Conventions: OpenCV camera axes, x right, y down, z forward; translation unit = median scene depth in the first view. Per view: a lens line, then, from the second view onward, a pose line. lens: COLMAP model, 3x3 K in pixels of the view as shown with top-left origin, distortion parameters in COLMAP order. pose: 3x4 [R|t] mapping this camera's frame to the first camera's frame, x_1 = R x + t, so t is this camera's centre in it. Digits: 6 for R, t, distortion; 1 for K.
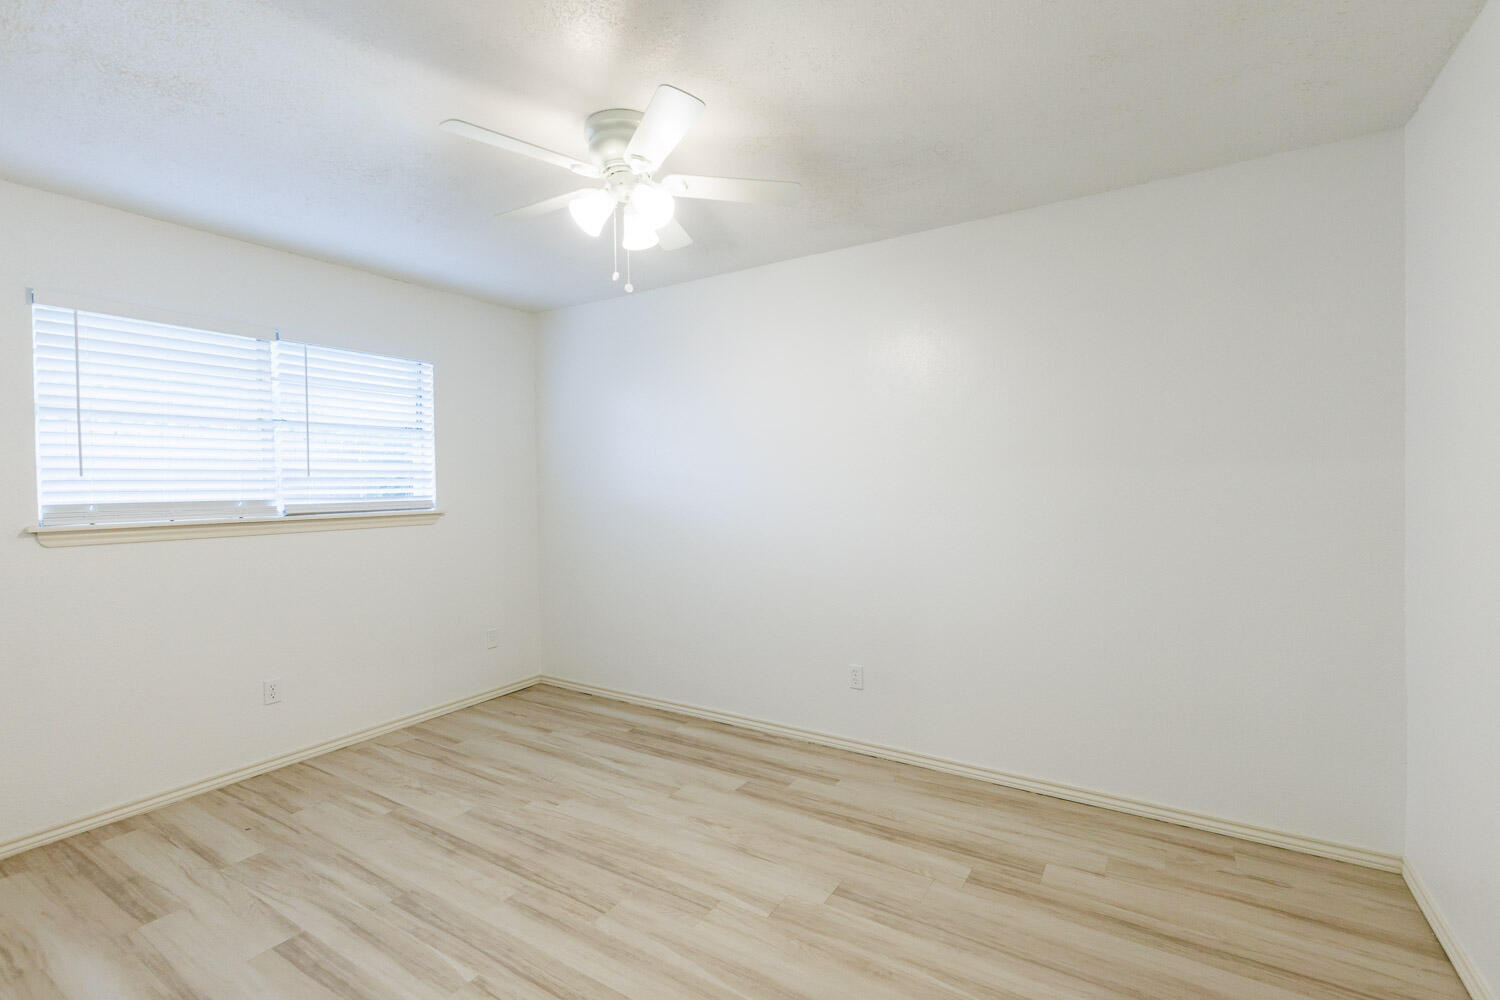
lens RADIAL K [[678.1, 0, 756.4], [0, 678.1, 506.4], [0, 0, 1]] dist [0.002940, 0.001160]
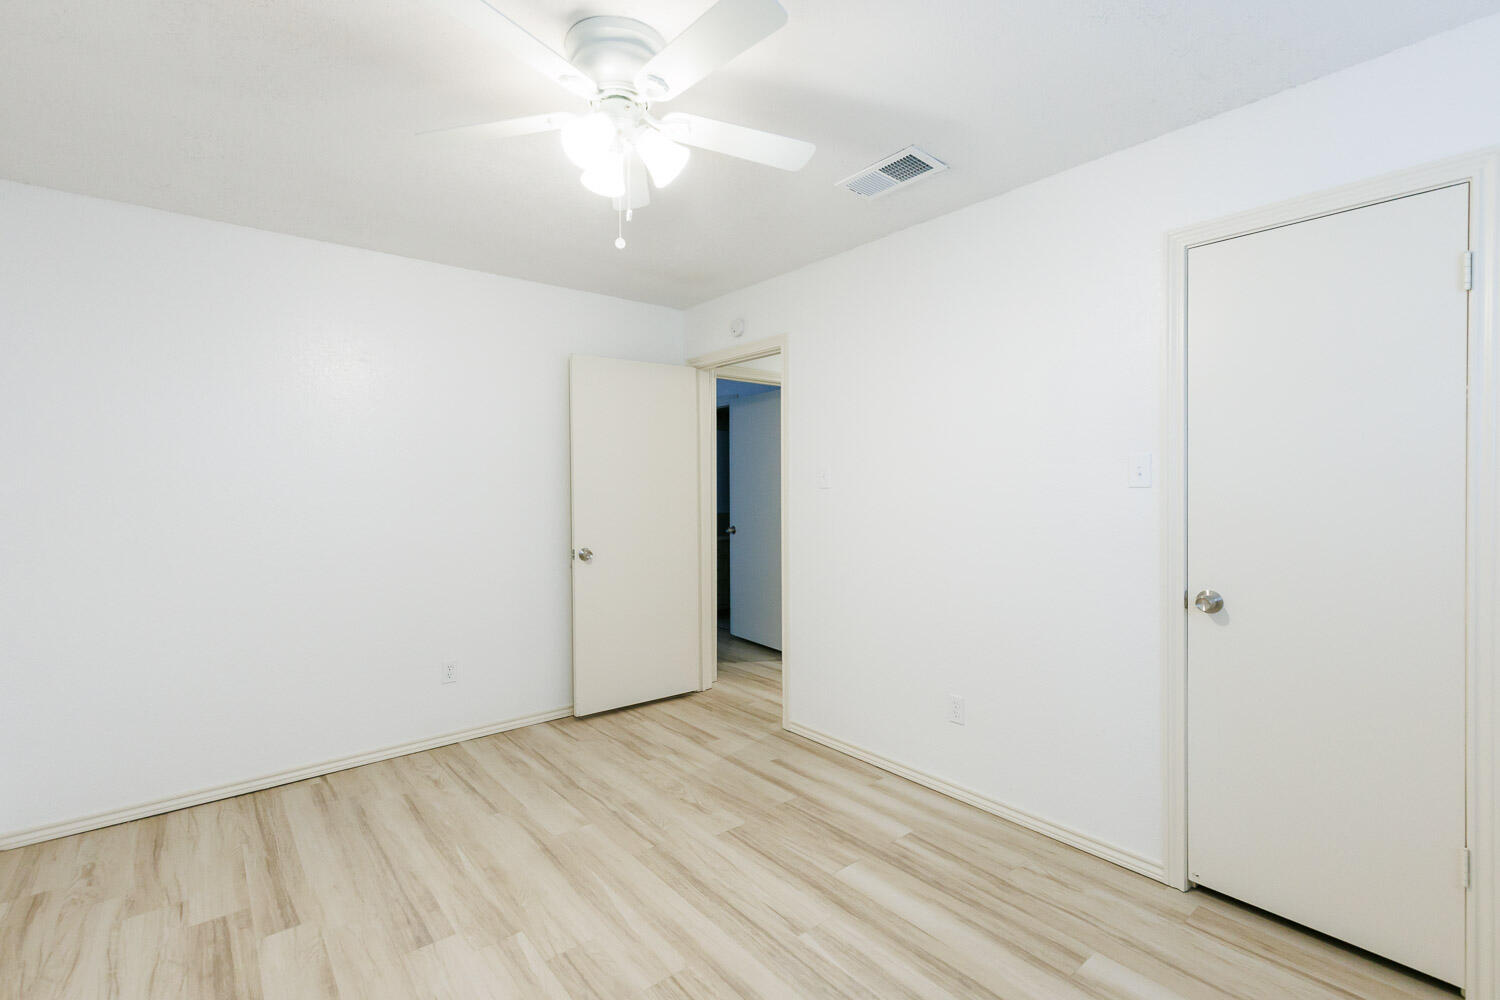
lens RADIAL K [[678.1, 0, 751.1], [0, 678.1, 494.0], [0, 0, 1]] dist [0.002940, 0.001160]
pose [[-0.945993, 0.011502, 0.323982, -0.625243], [0.027485, 0.998618, 0.044800, -0.054638], [-0.323019, 0.051285, -0.945002, 1.802858]]
